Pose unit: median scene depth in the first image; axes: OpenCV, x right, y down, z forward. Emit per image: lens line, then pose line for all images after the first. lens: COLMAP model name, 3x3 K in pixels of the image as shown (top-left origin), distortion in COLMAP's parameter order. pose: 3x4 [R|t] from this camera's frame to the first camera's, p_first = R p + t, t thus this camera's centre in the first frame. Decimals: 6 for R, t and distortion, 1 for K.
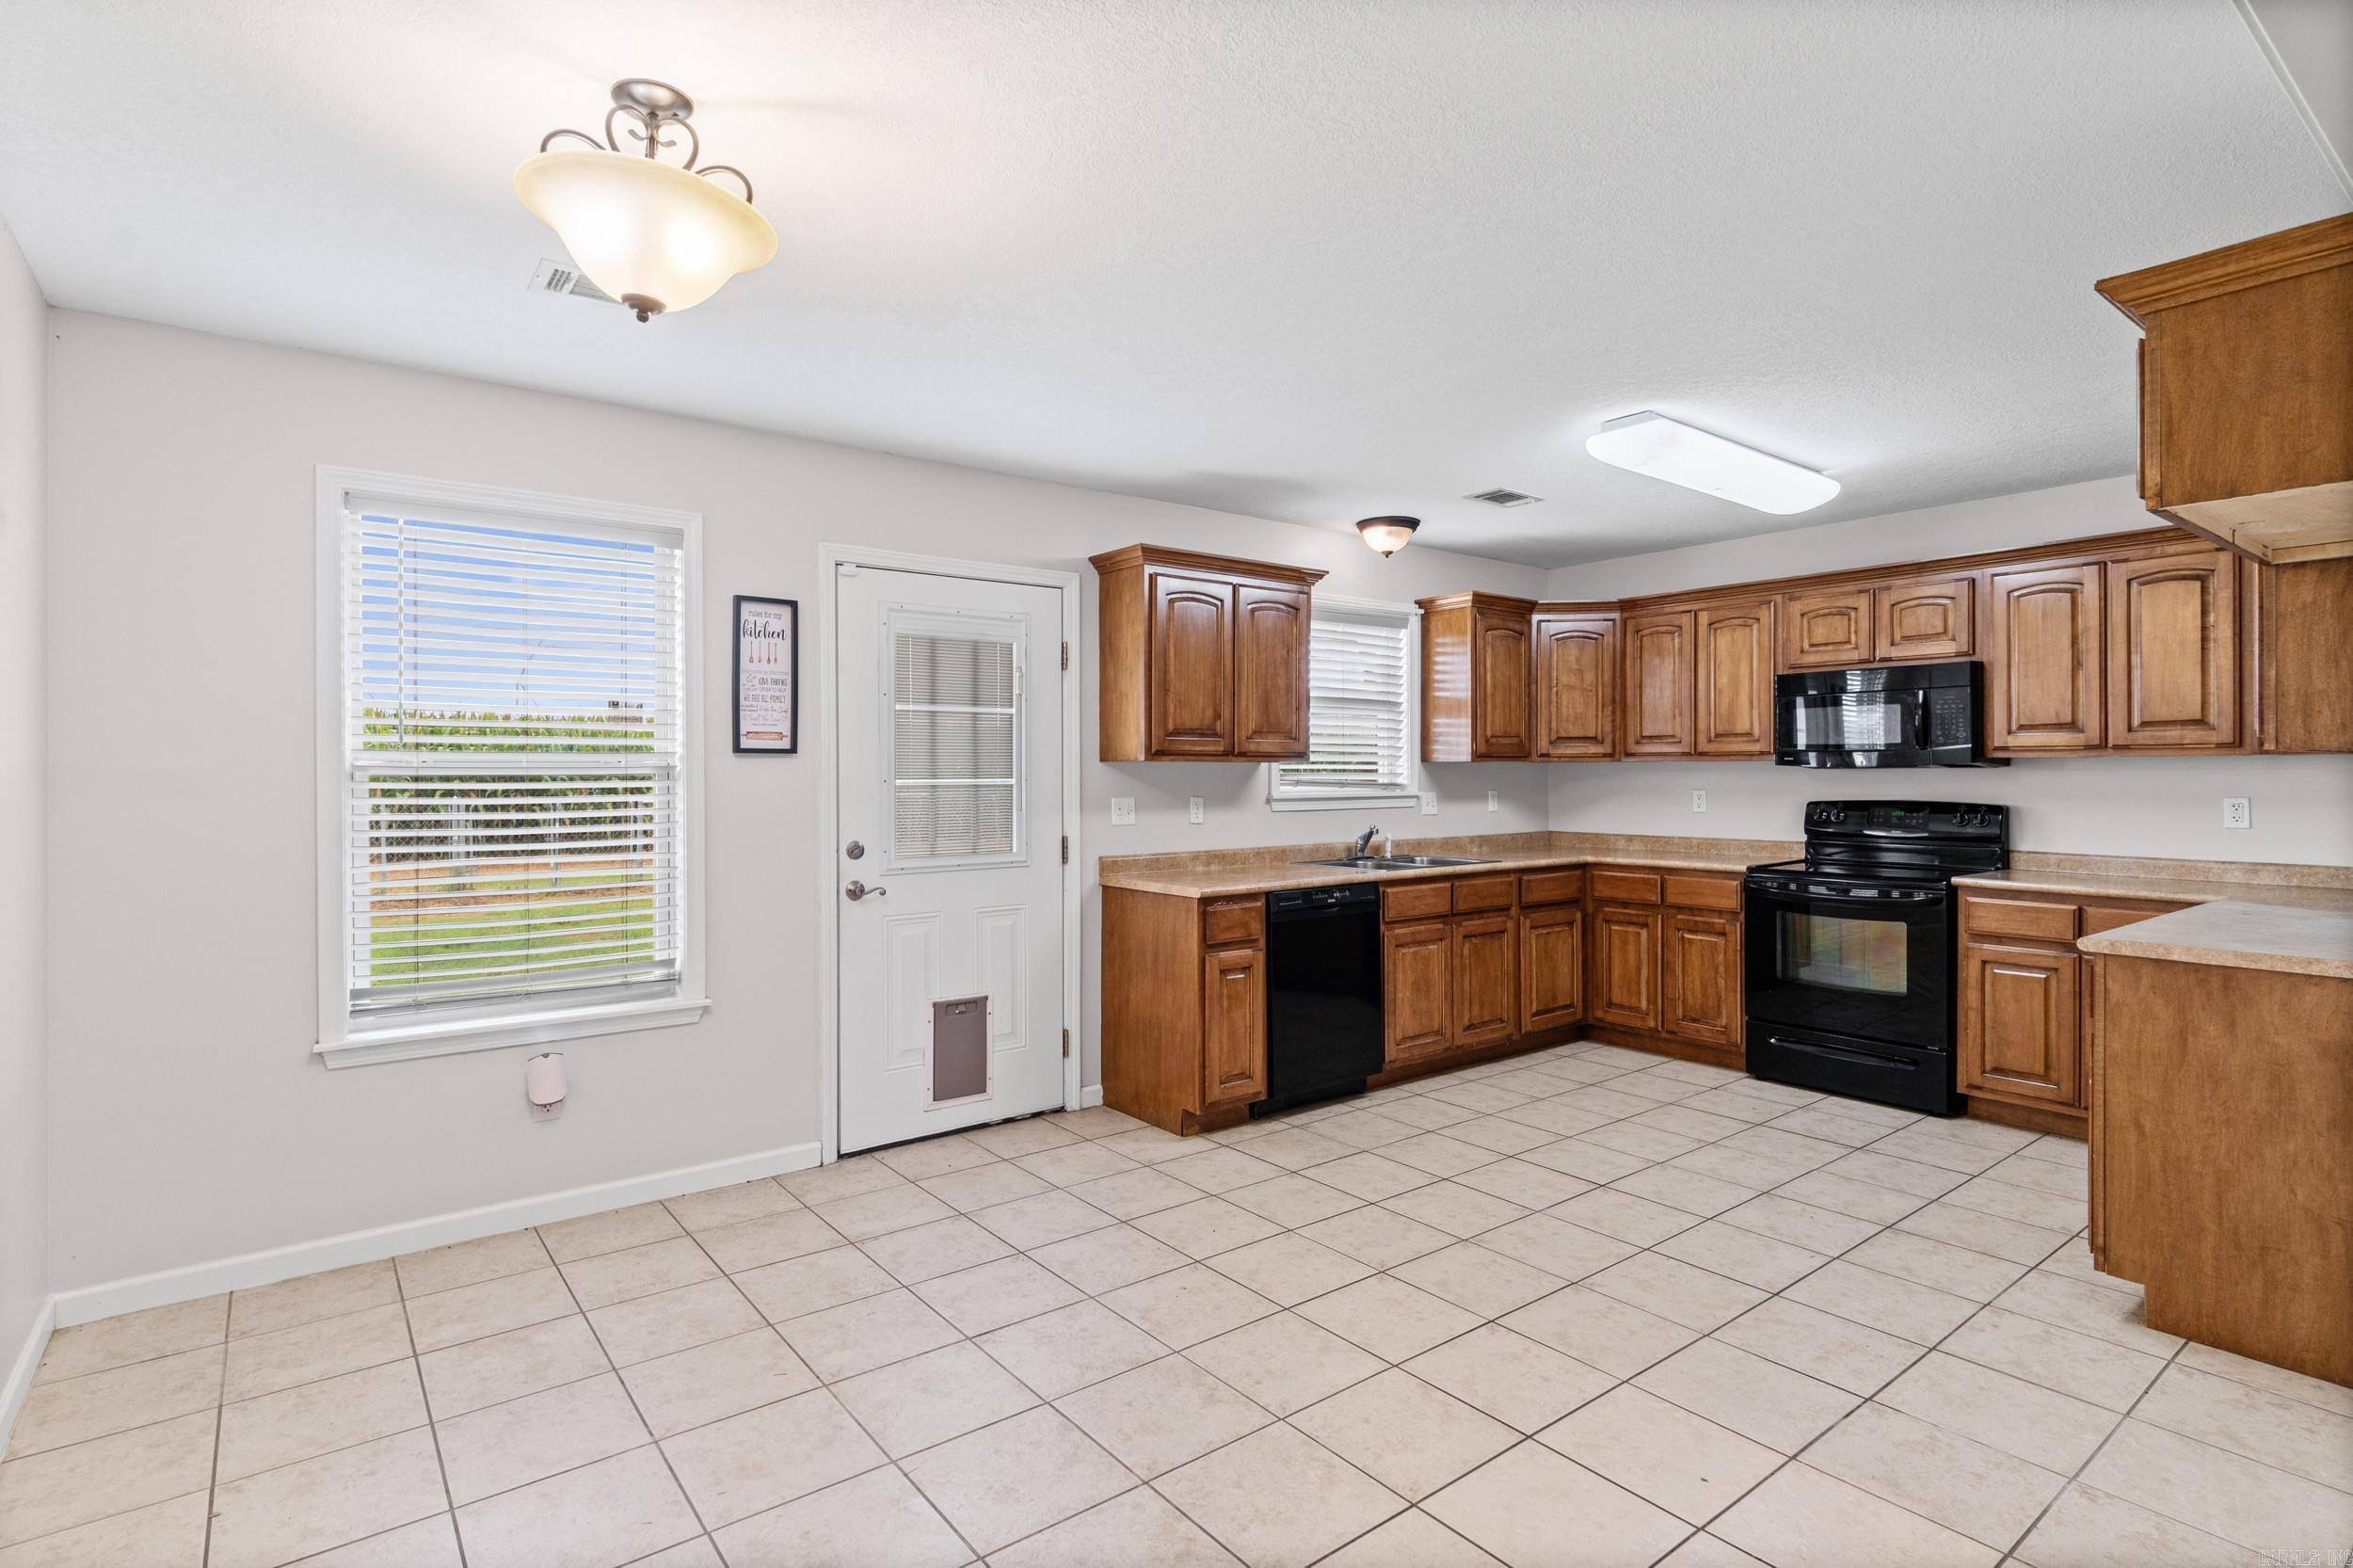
lens RADIAL K [[1153.5, 0, 1171.7], [0, 1153.5, 773.4], [0, 0, 1]] dist [0.002510, 0.000688]
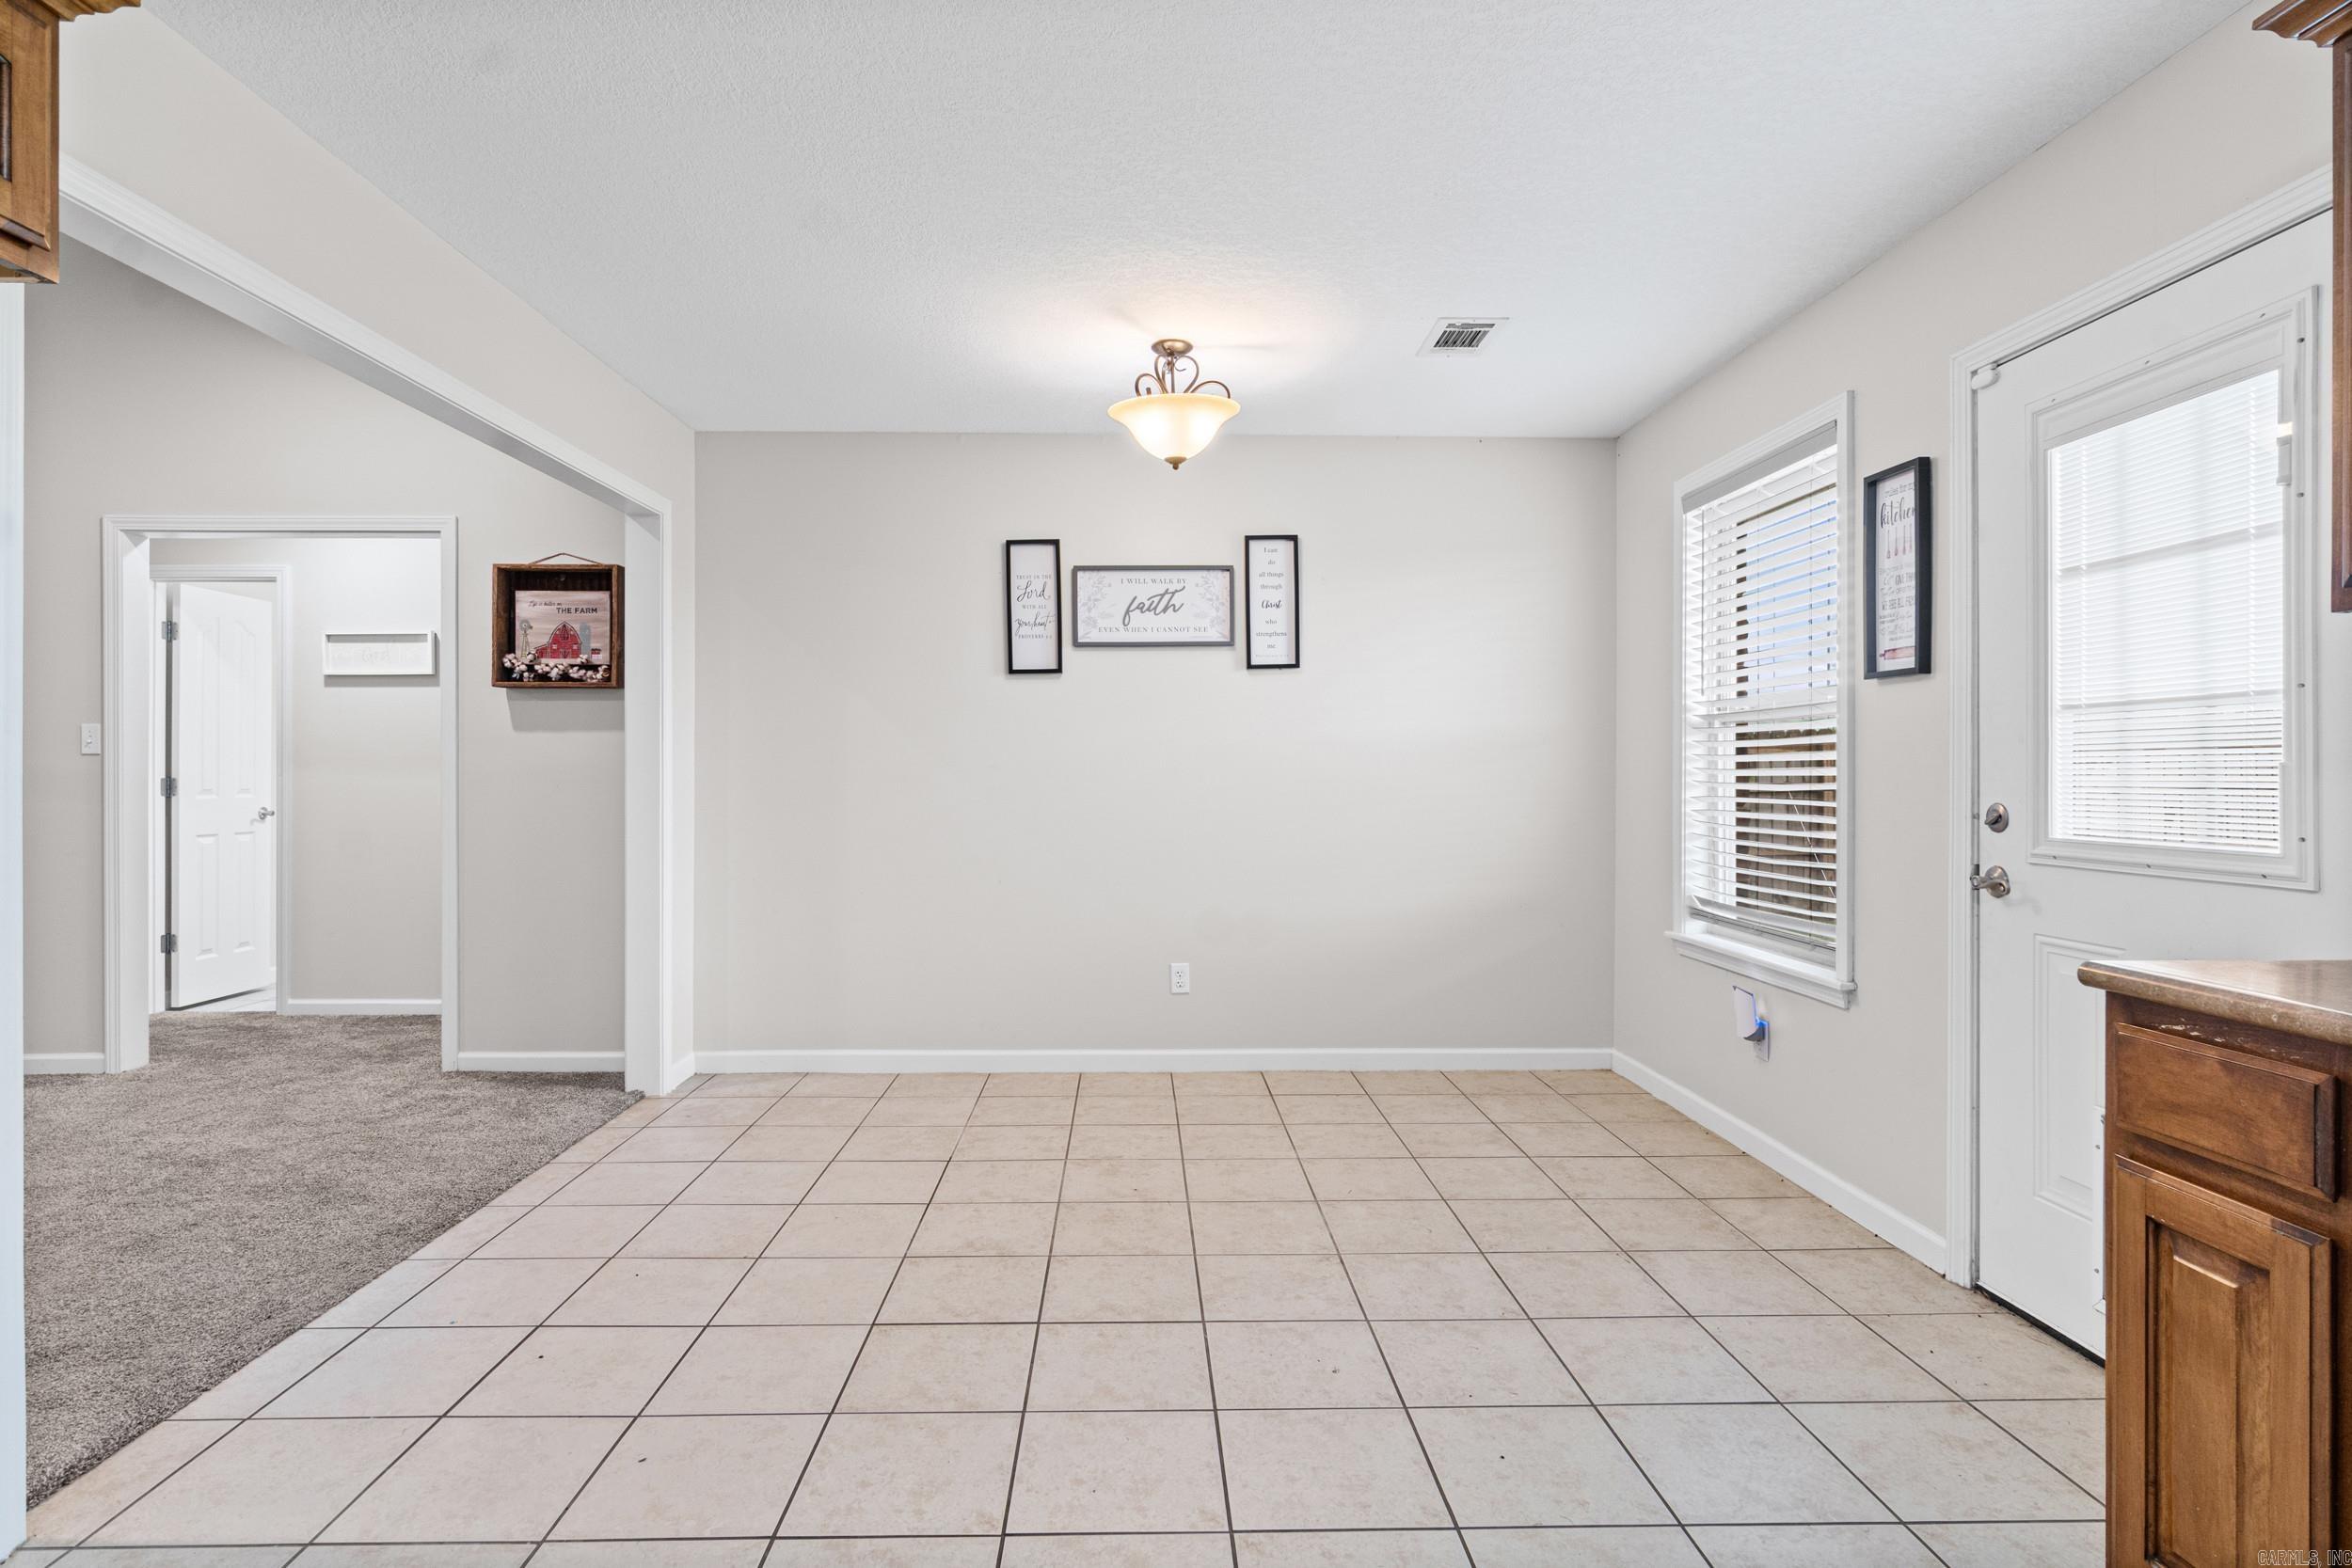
lens RADIAL K [[1218.9, 0, 1146.2], [0, 1218.9, 769.5], [0, 0, 1]] dist [-0.001218, -0.000271]
pose [[-0.604510, 0.003052, -0.796592, 0.485161], [0.001481, 0.999995, 0.002707, 0.033870], [0.796596, 0.000456, -0.604512, 0.931941]]
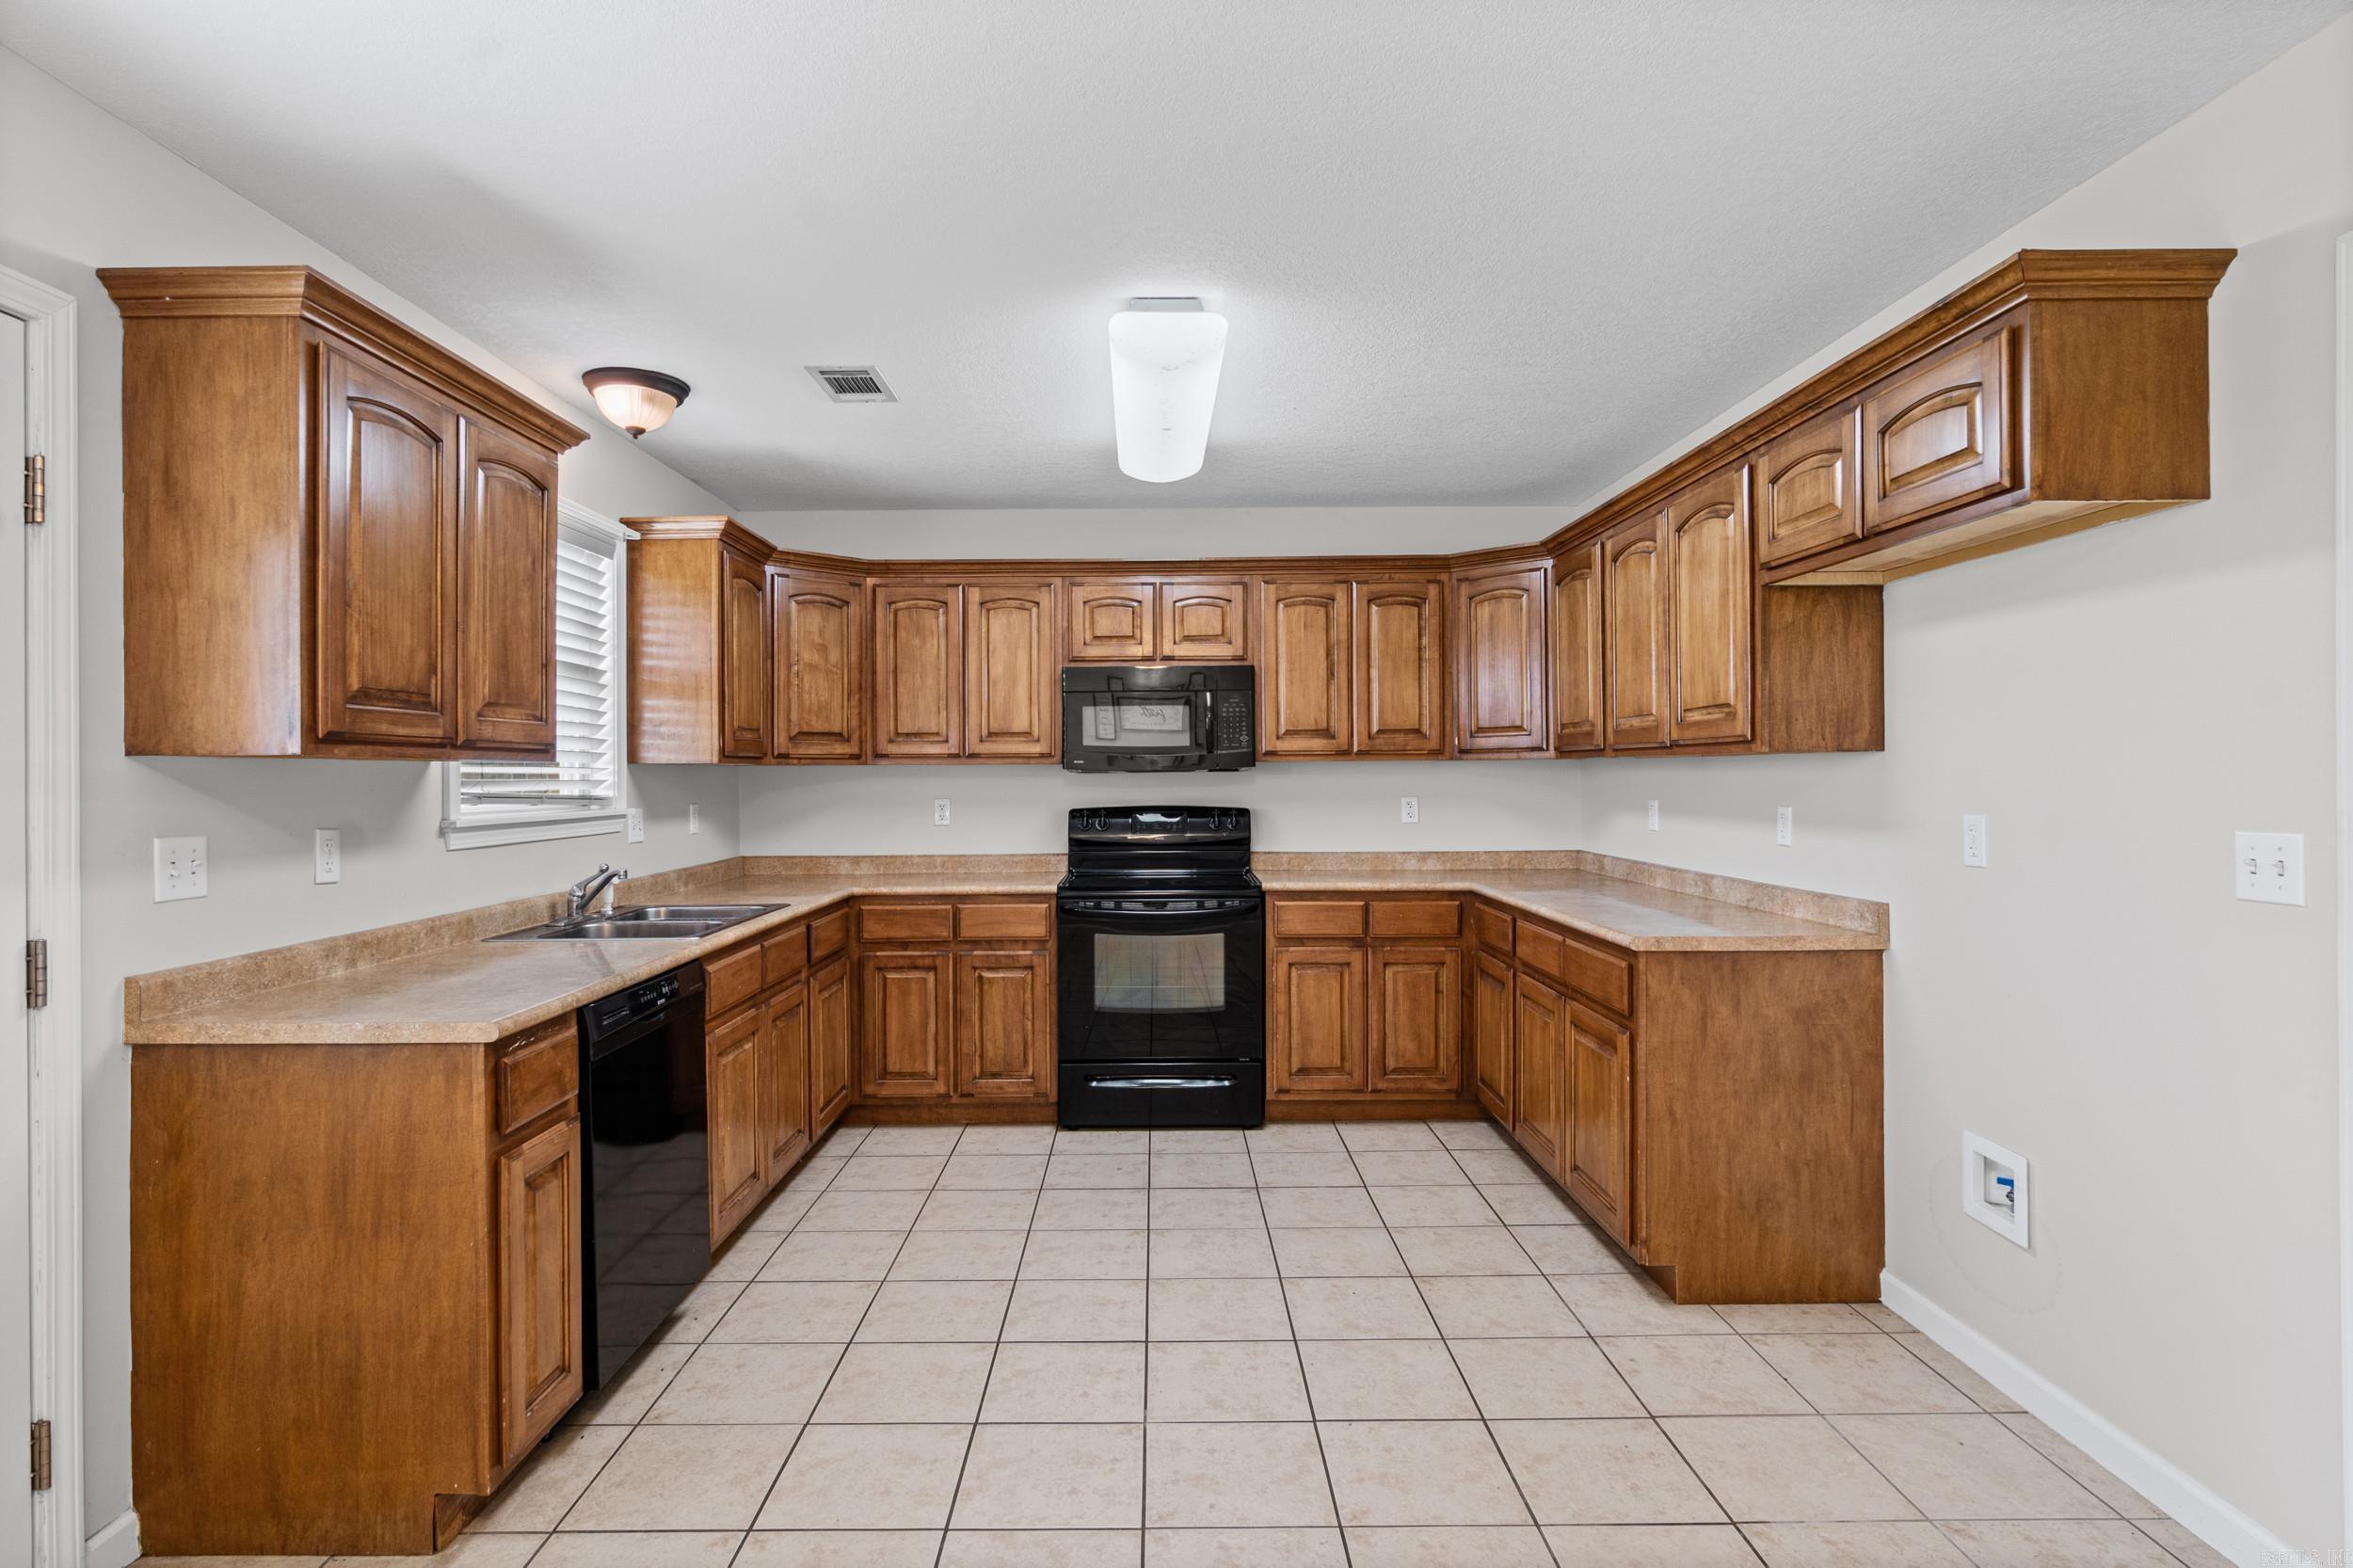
lens RADIAL K [[1197.6, 0, 1163.6], [0, 1197.6, 777.3], [0, 0, 1]] dist [-0.004886, -0.000422]
pose [[0.611392, -0.003064, 0.791322, -0.183418], [0.006374, 0.999979, -0.001053, 0.000693], [-0.791302, 0.005687, 0.611399, 0.442459]]
